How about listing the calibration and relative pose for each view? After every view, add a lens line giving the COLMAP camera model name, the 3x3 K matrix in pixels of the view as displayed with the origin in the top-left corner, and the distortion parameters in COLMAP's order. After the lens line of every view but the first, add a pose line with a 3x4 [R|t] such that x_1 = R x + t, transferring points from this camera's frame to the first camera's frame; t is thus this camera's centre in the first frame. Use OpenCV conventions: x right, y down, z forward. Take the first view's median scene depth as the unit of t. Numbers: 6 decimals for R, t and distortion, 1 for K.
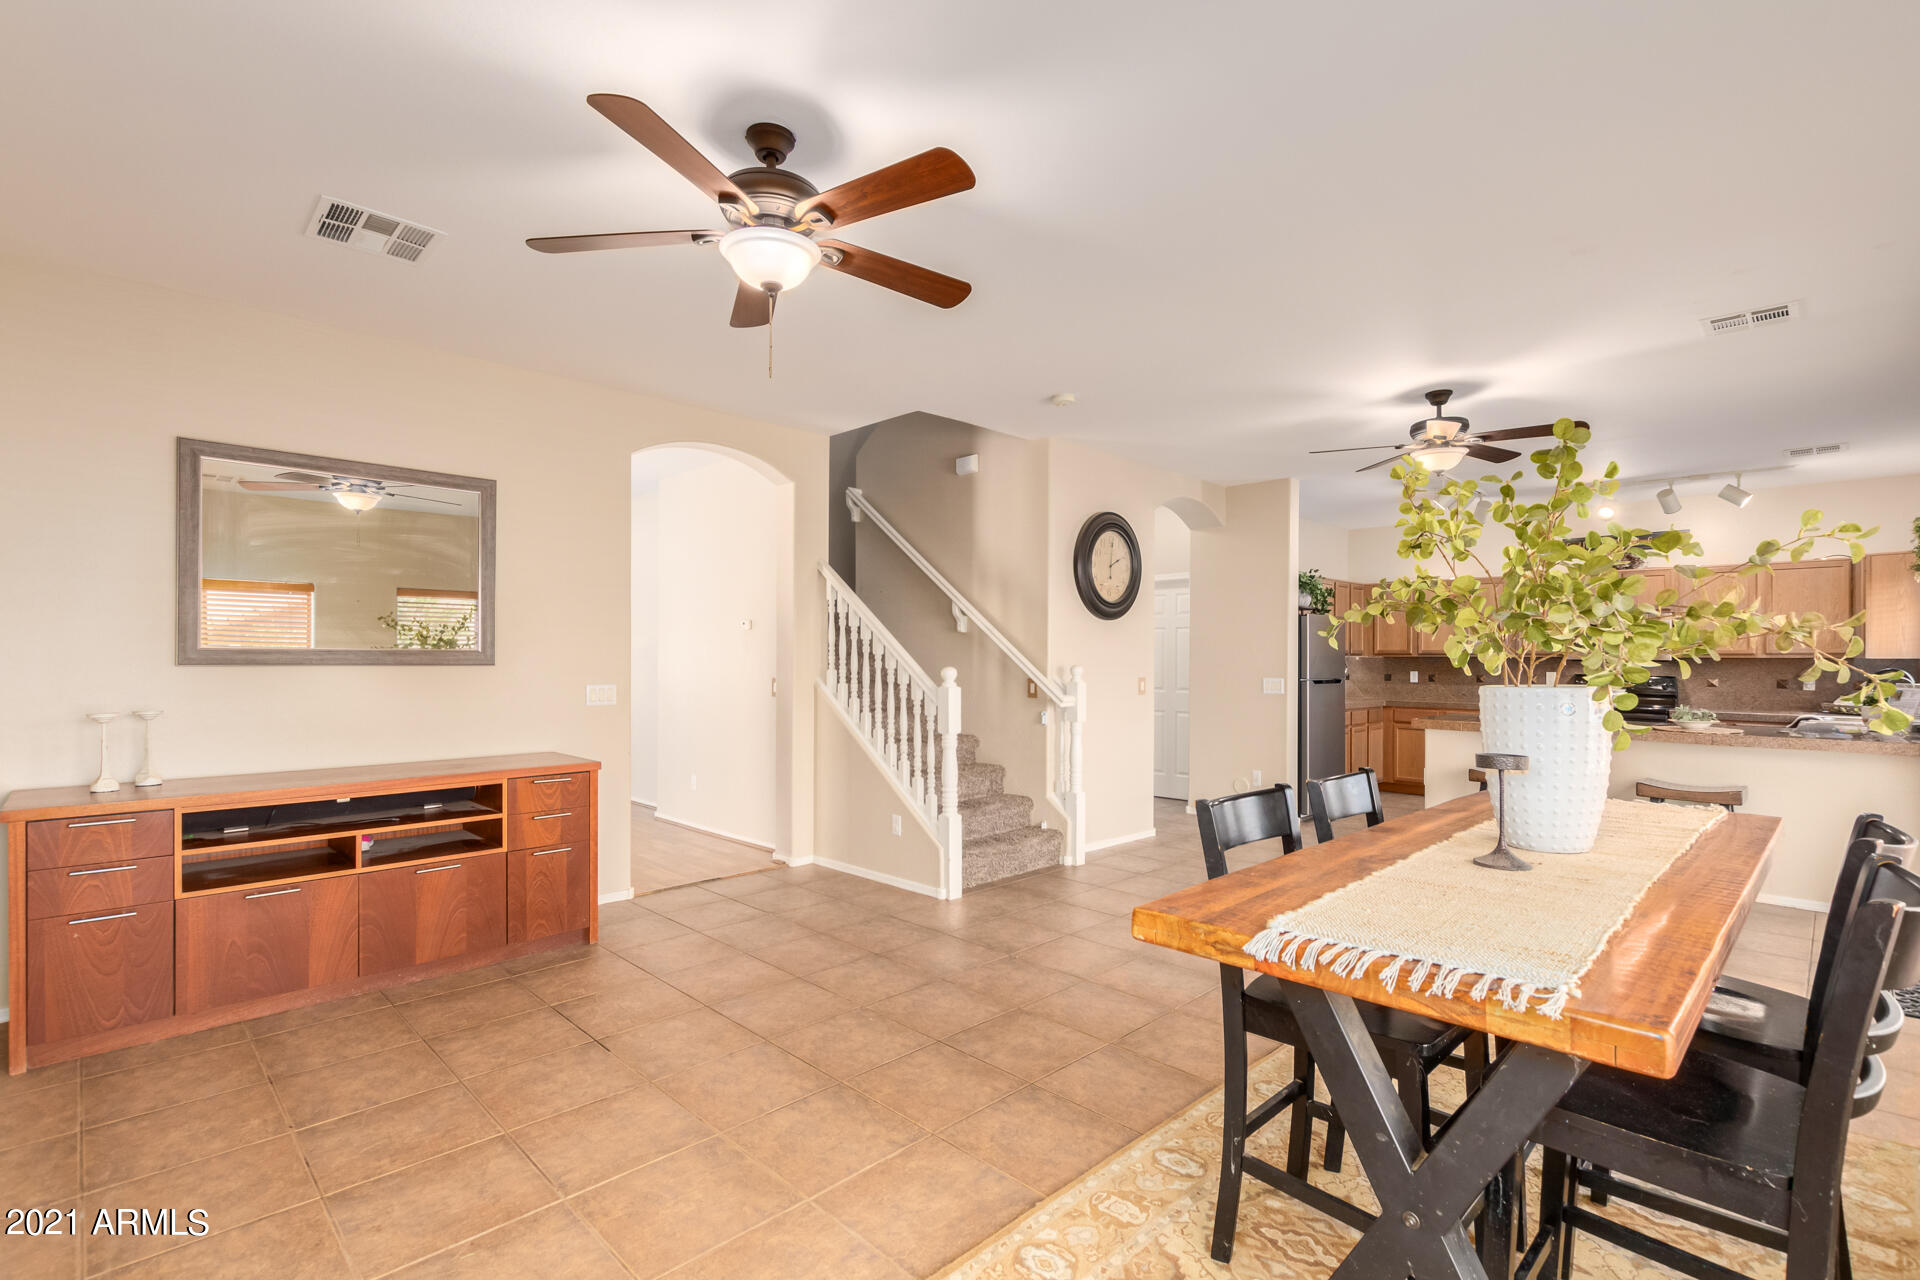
lens RADIAL K [[878.5, 0, 945.1], [0, 878.5, 659.3], [0, 0, 1]] dist [0.003023, -0.000283]
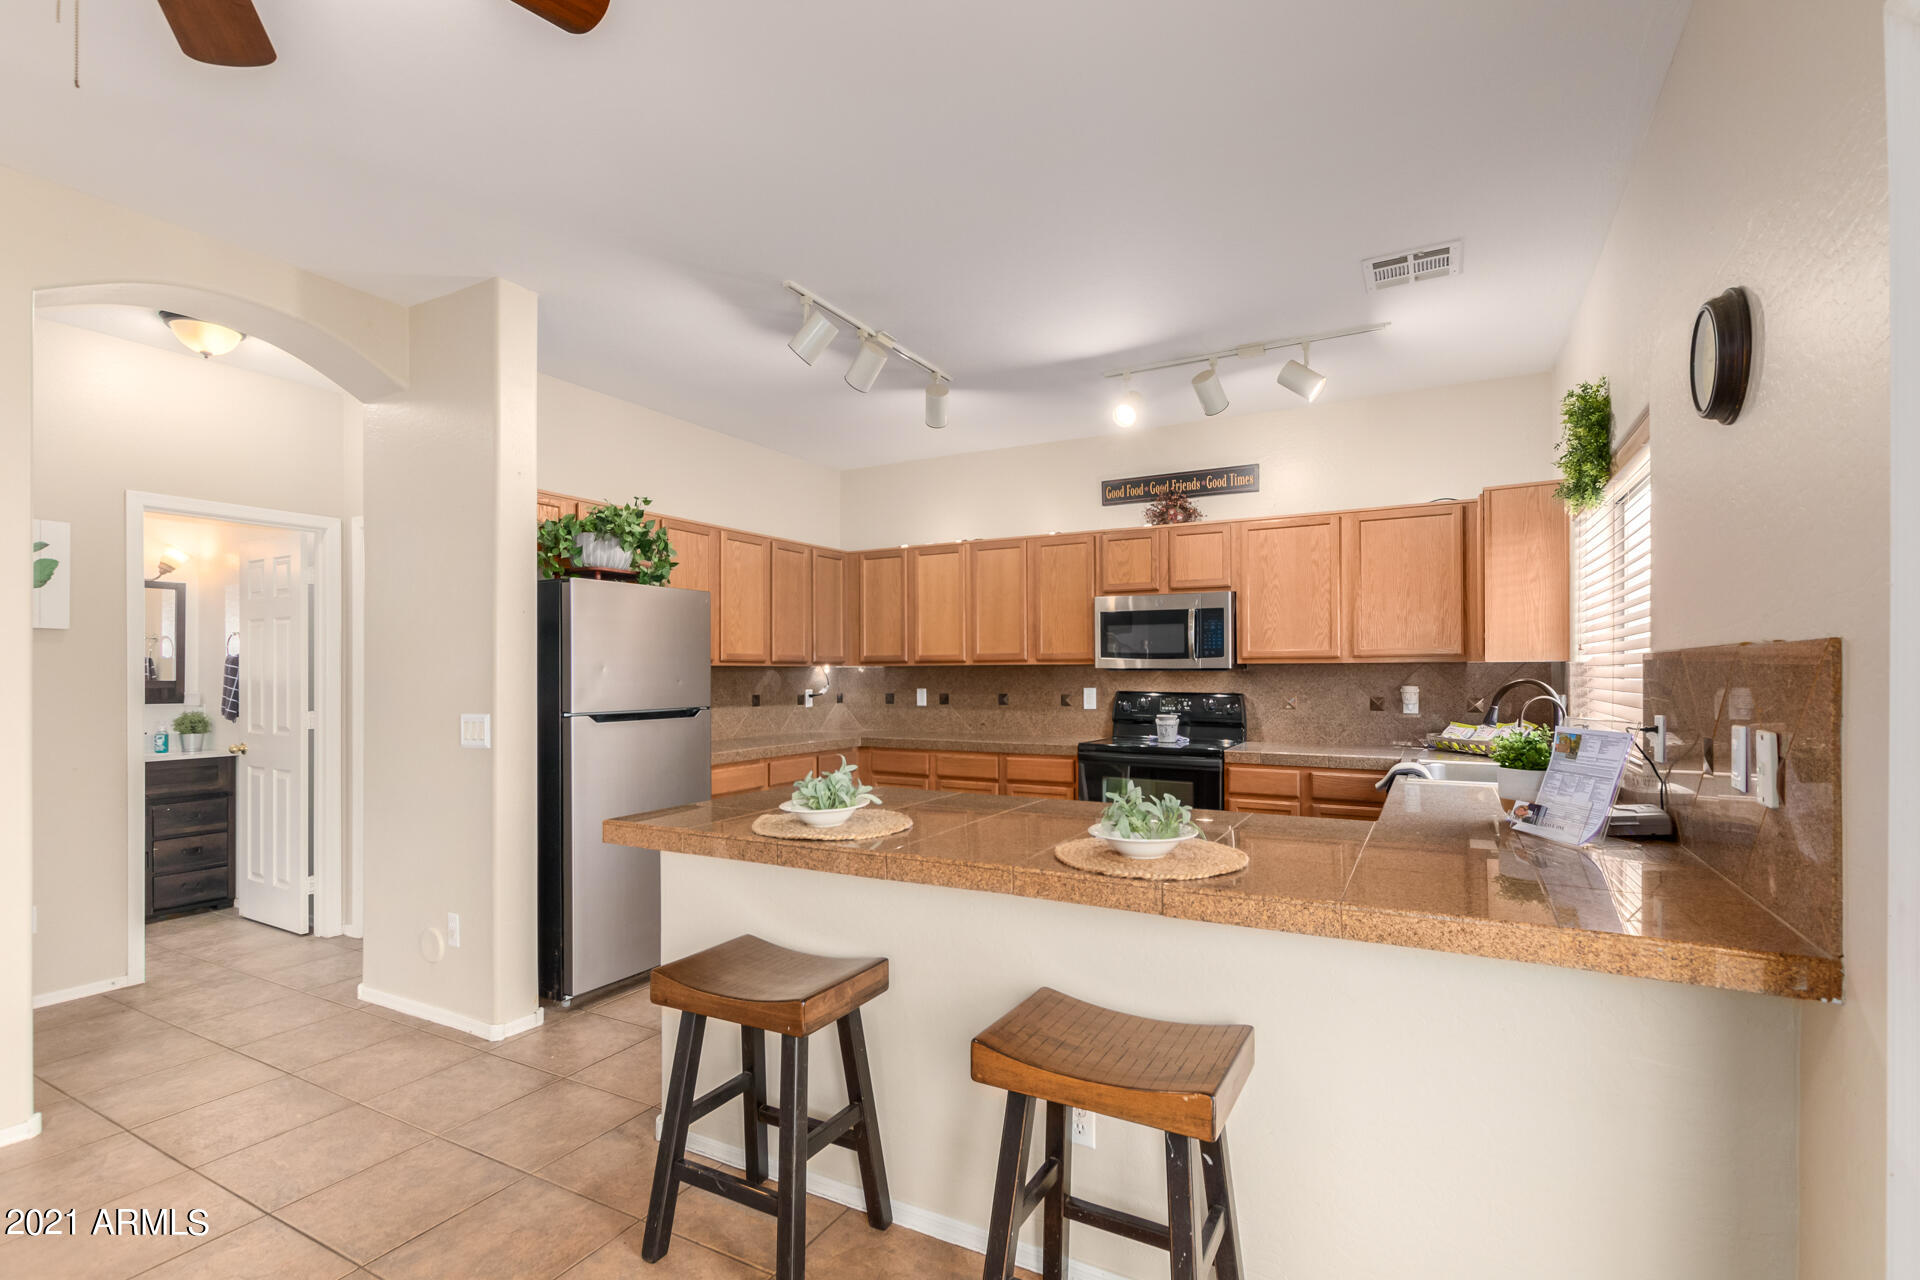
lens RADIAL K [[903.6, 0, 953.2], [0, 903.6, 661.7], [0, 0, 1]] dist [0.014219, -0.000301]
pose [[0.956146, -0.003923, 0.292863, 0.894534], [0.008028, 0.999886, -0.012815, 0.006261], [-0.292779, 0.014604, 0.956069, 0.889625]]
